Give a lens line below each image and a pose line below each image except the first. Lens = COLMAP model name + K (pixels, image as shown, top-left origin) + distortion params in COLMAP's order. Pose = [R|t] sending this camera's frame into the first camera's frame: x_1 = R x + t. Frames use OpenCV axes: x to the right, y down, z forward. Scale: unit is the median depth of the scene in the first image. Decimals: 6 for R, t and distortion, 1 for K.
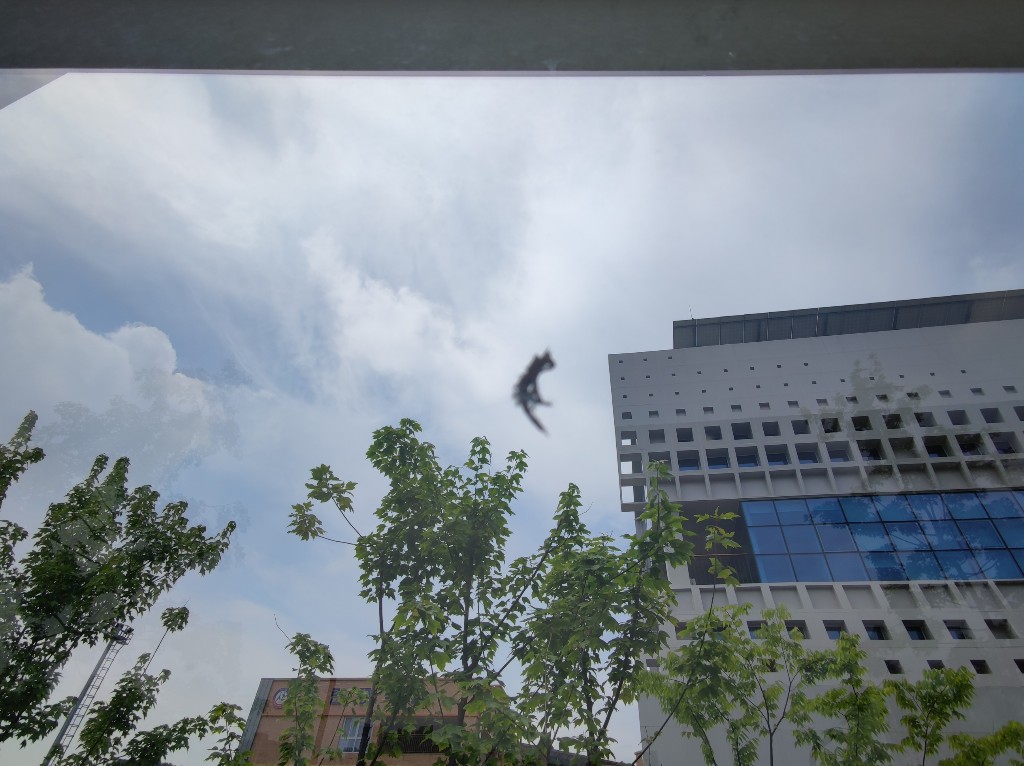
lens RADIAL K [[590.2, 0, 510.3], [0, 590.2, 400.2], [0, 0, 1]] dist [-0.003277, 0.046774]
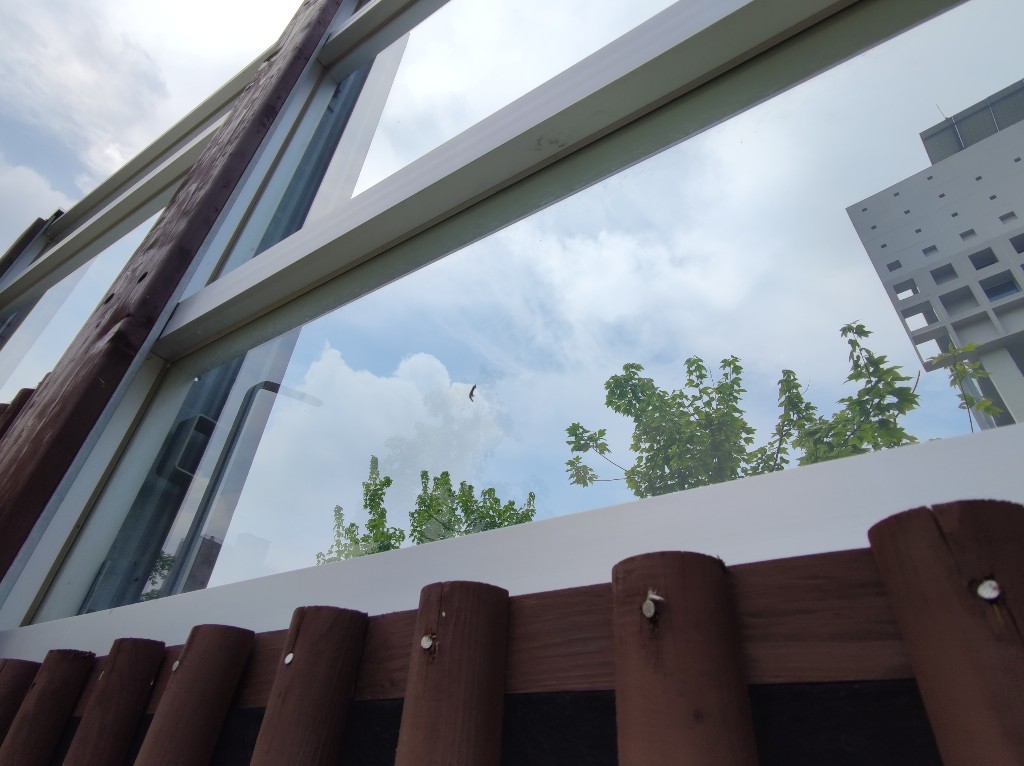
lens RADIAL K [[590.2, 0, 510.3], [0, 590.2, 400.2], [0, 0, 1]] dist [-0.003277, 0.046774]
pose [[0.855518, -0.314561, -0.411267, 0.077531], [0.351524, 0.936054, 0.015292, 0.000366], [0.380158, -0.157652, 0.911387, -0.136138]]
